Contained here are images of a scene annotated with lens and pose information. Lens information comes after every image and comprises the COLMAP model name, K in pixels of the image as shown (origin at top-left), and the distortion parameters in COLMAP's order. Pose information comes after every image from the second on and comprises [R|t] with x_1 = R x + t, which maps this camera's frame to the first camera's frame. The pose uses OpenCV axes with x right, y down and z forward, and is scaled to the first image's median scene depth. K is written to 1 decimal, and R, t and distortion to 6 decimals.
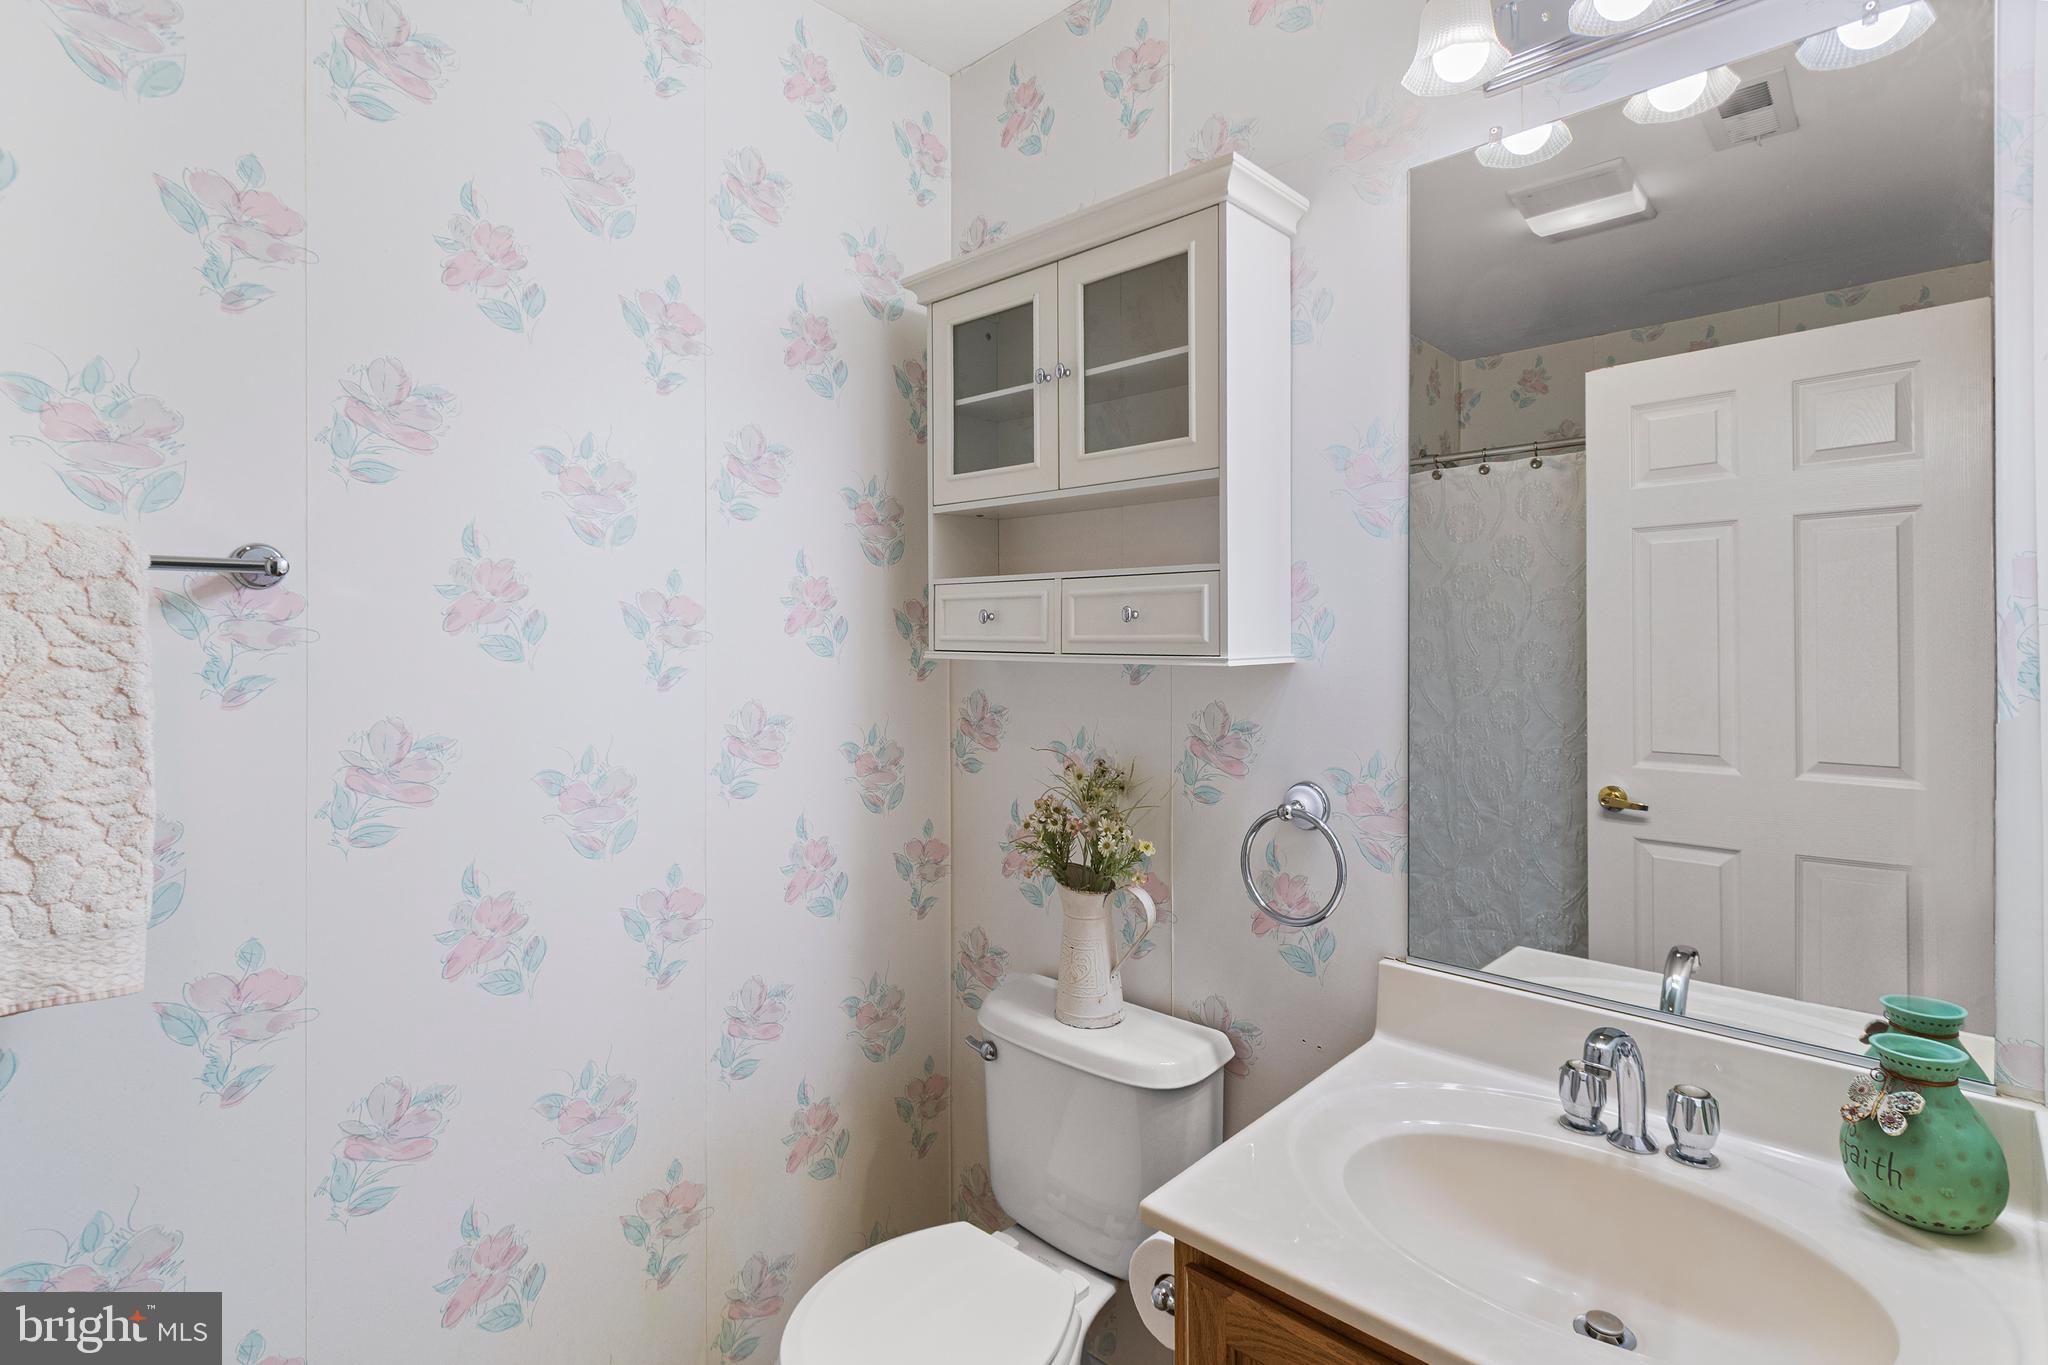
lens RADIAL K [[977.3, 0, 1031.9], [0, 977.3, 642.2], [0, 0, 1]] dist [-0.000307, -0.001256]
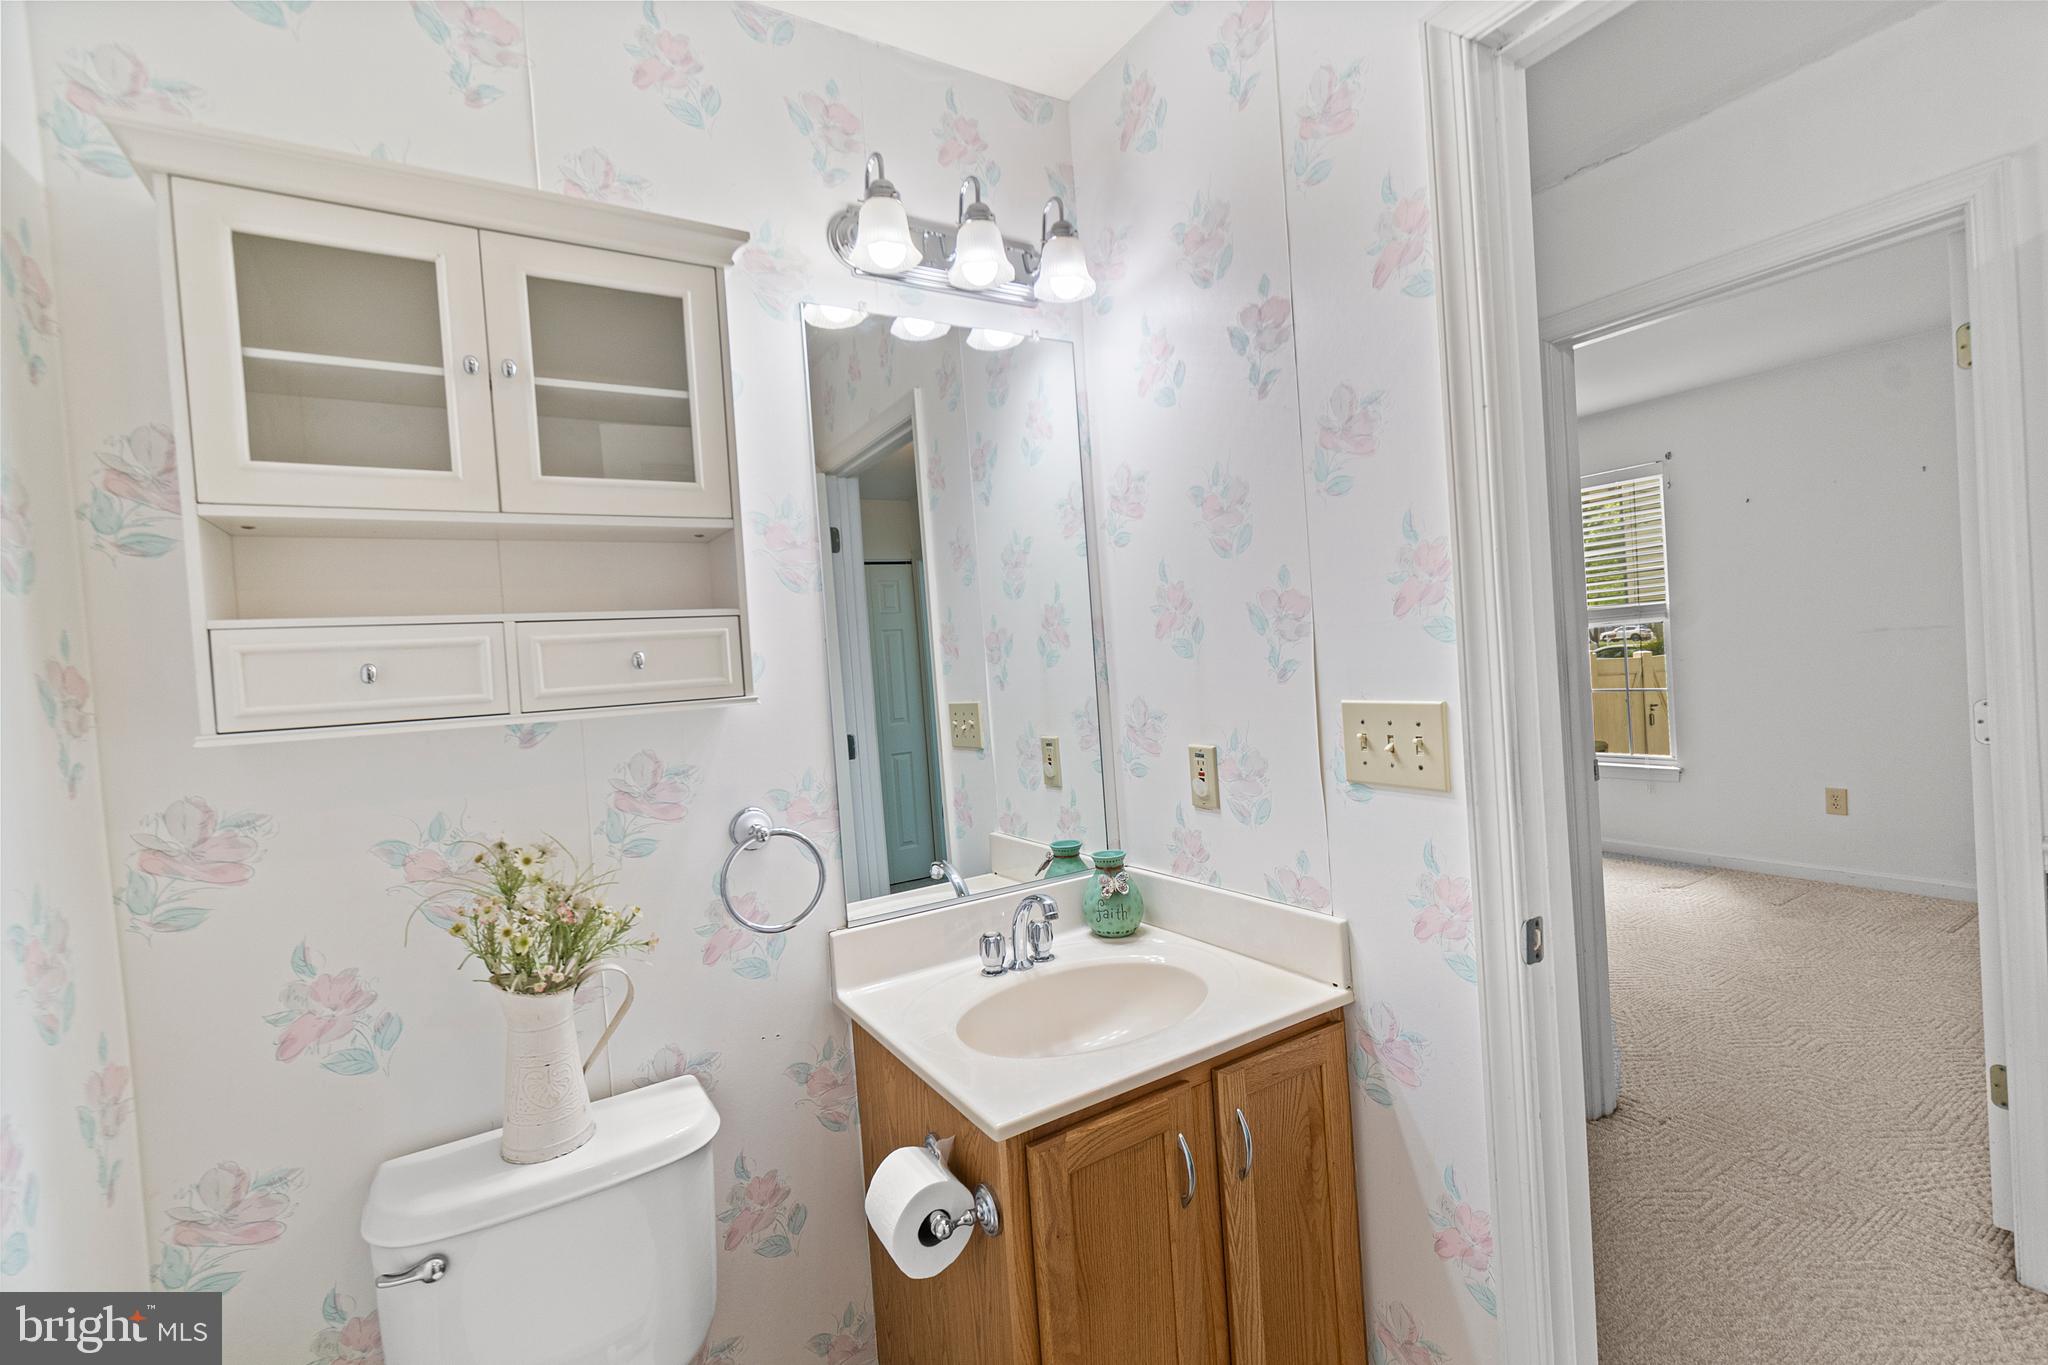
lens RADIAL K [[892.9, 0, 1012.2], [0, 892.9, 678.6], [0, 0, 1]] dist [-0.003110, -0.000921]
pose [[0.269168, -0.036543, 0.962400, -0.578130], [0.069152, 0.997434, 0.018532, -0.002566], [-0.960607, 0.061564, 0.271004, 0.399894]]
